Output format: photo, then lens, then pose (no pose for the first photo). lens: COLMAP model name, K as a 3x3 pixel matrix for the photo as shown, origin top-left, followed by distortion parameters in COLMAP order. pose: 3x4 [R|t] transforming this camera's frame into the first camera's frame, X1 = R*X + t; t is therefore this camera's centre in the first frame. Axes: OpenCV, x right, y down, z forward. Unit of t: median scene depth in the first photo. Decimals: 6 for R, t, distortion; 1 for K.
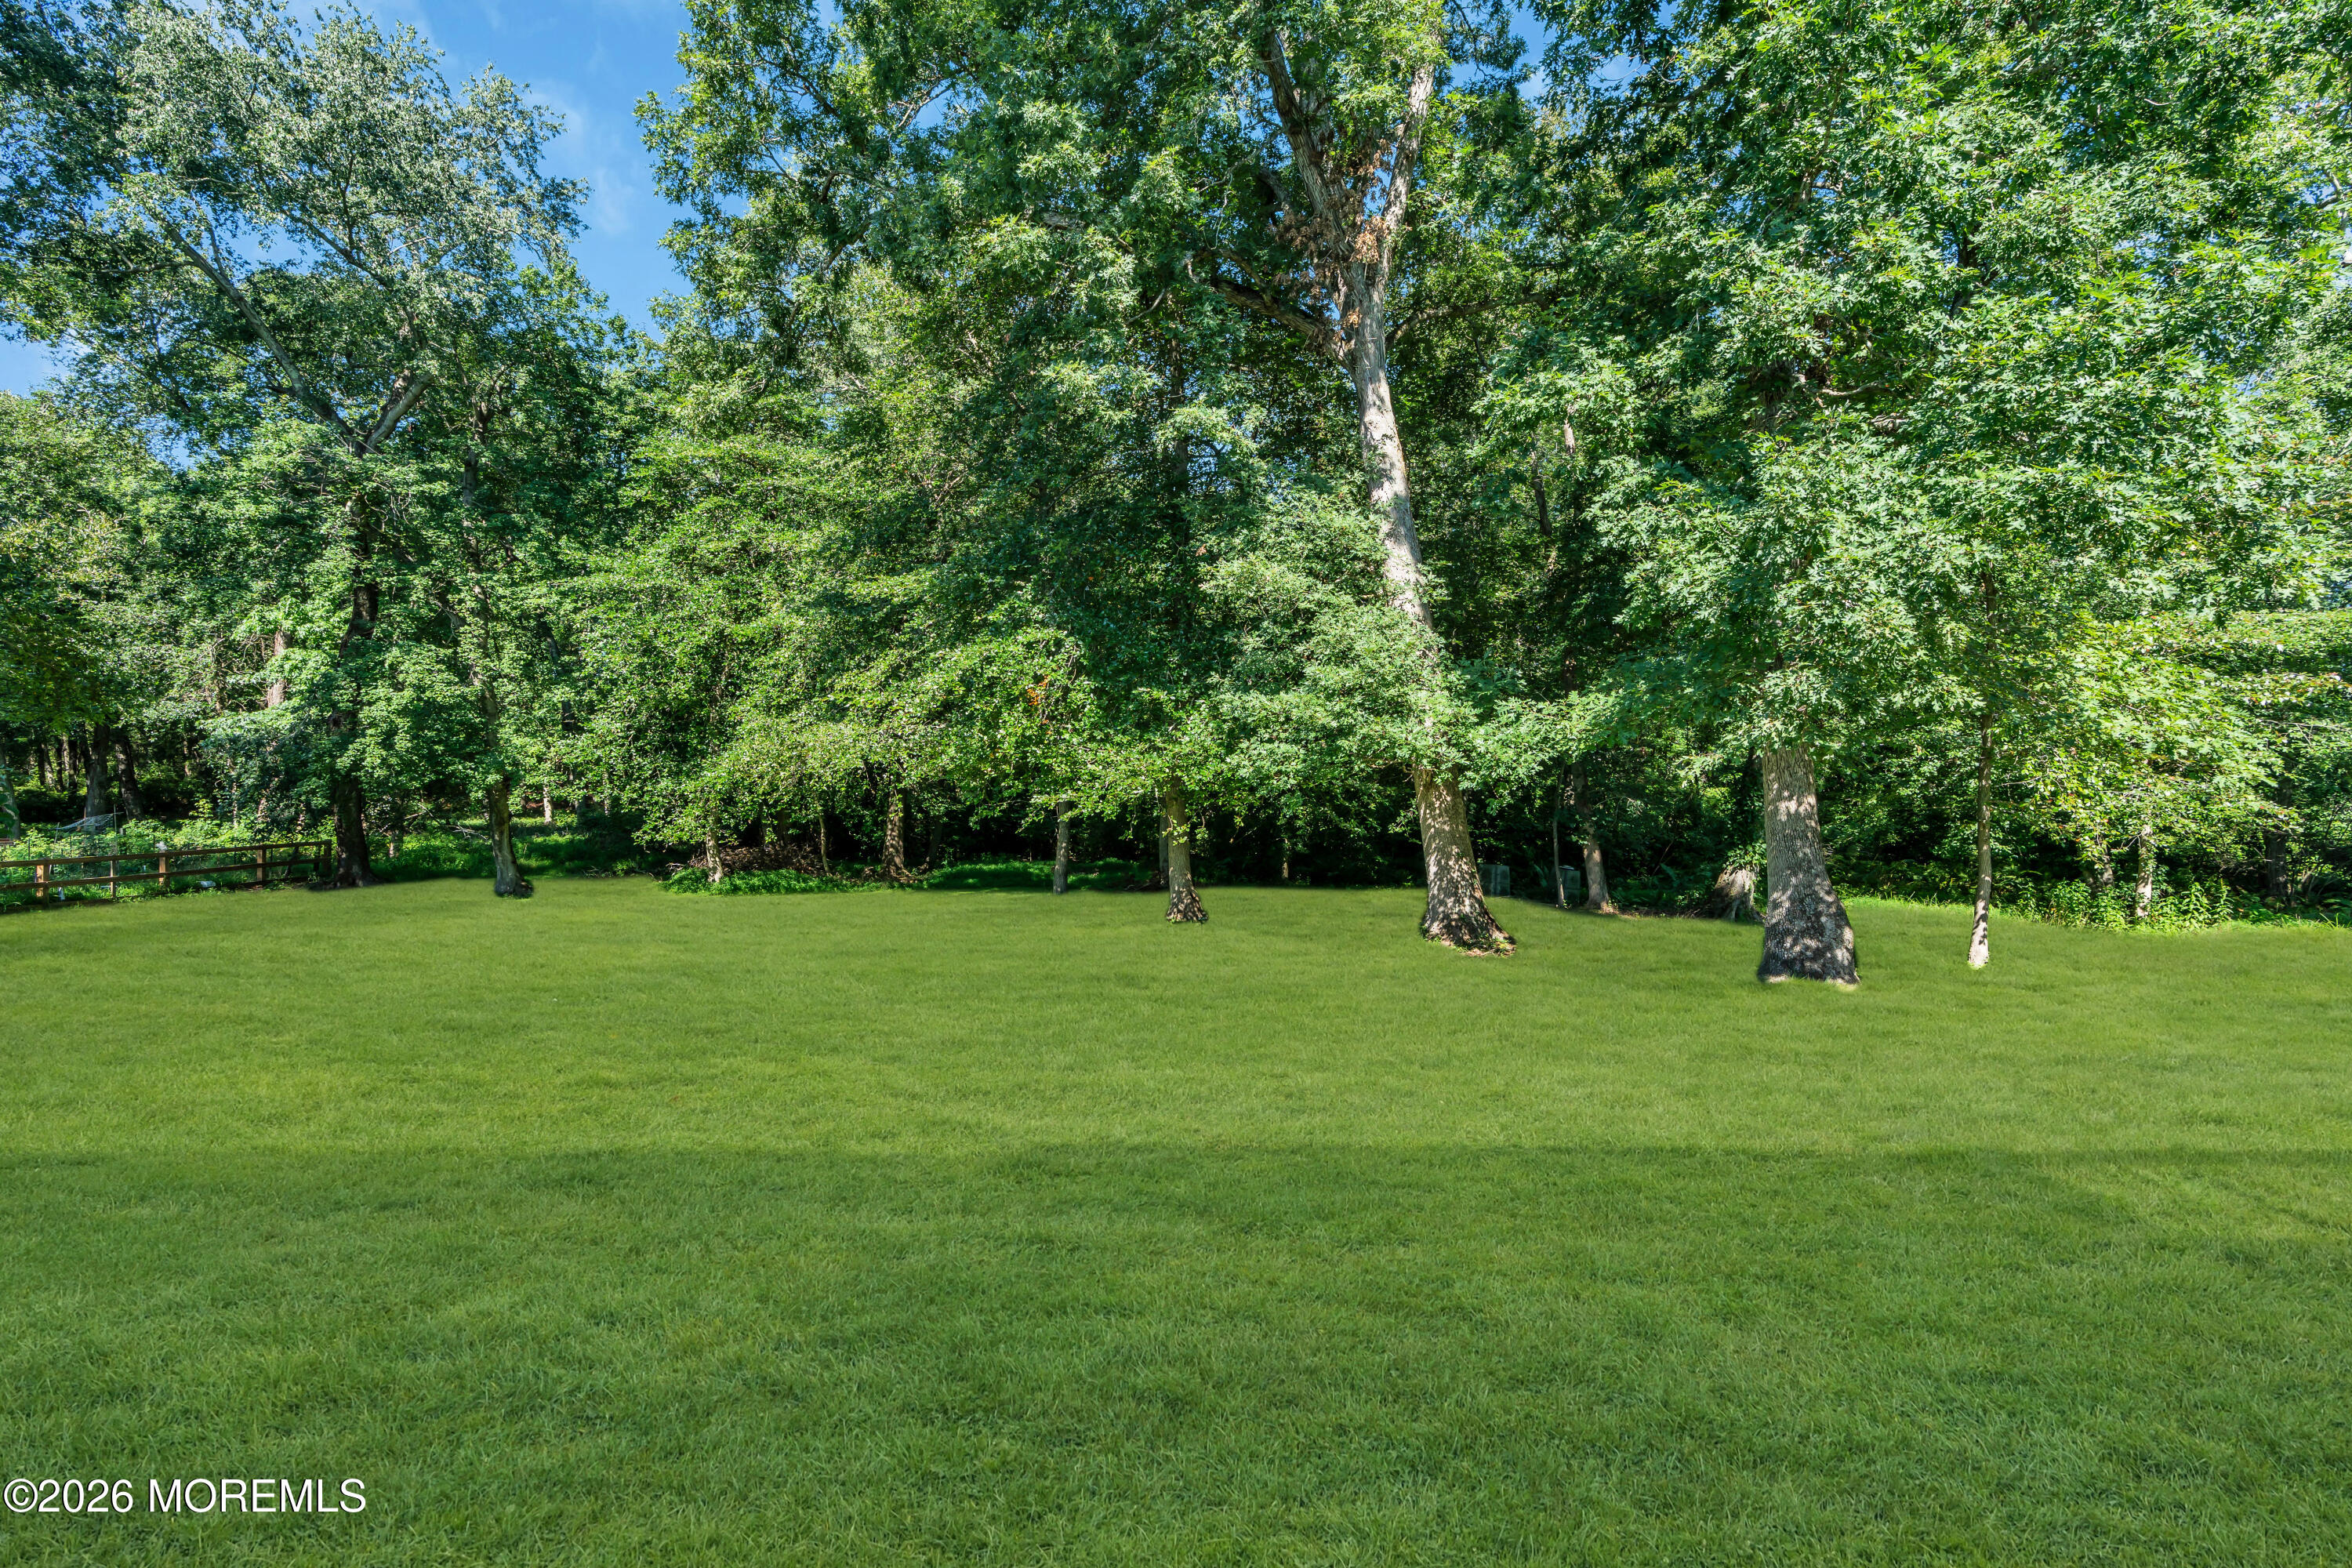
lens RADIAL K [[1055.1, 0, 1180.3], [0, 1055.1, 773.8], [0, 0, 1]] dist [-0.001071, -0.000057]
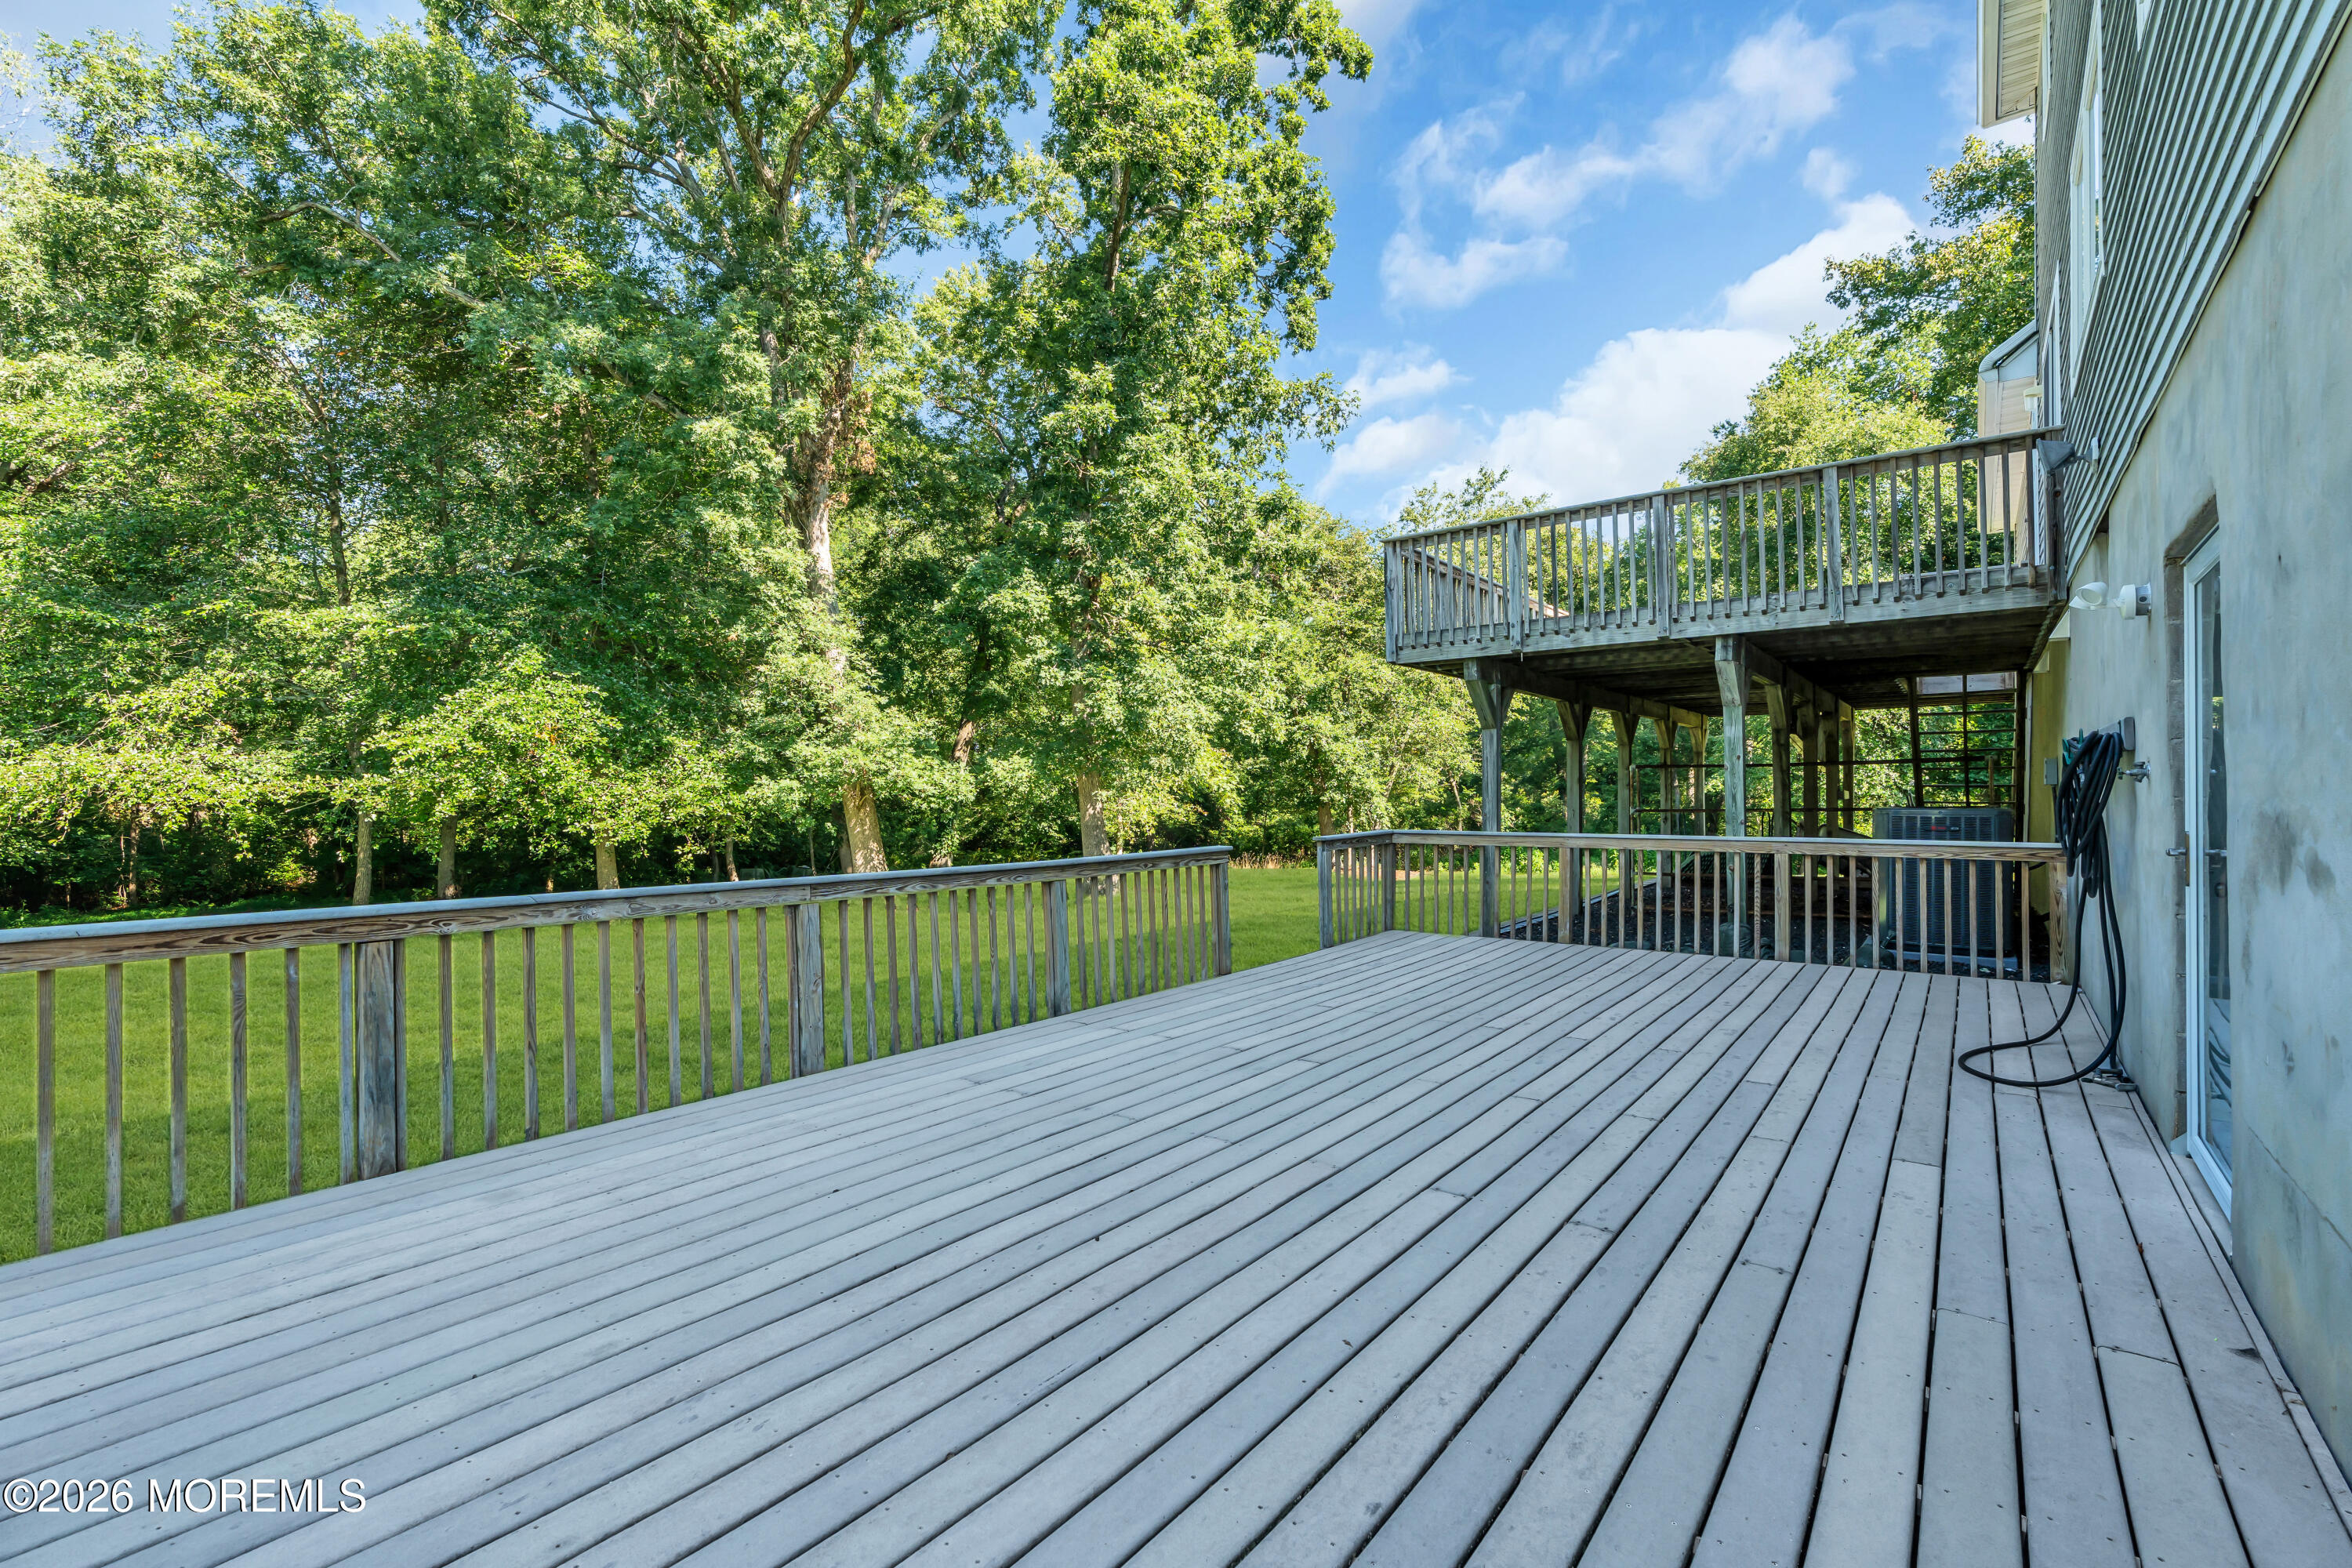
lens RADIAL K [[1055.1, 0, 1166.9], [0, 1055.1, 783.9], [0, 0, 1]] dist [-0.001071, -0.000057]
pose [[0.623488, 0.000562, 0.781832, -0.770202], [0.001806, 0.999996, -0.002159, -0.018098], [-0.781831, 0.002758, 0.623485, -0.316691]]
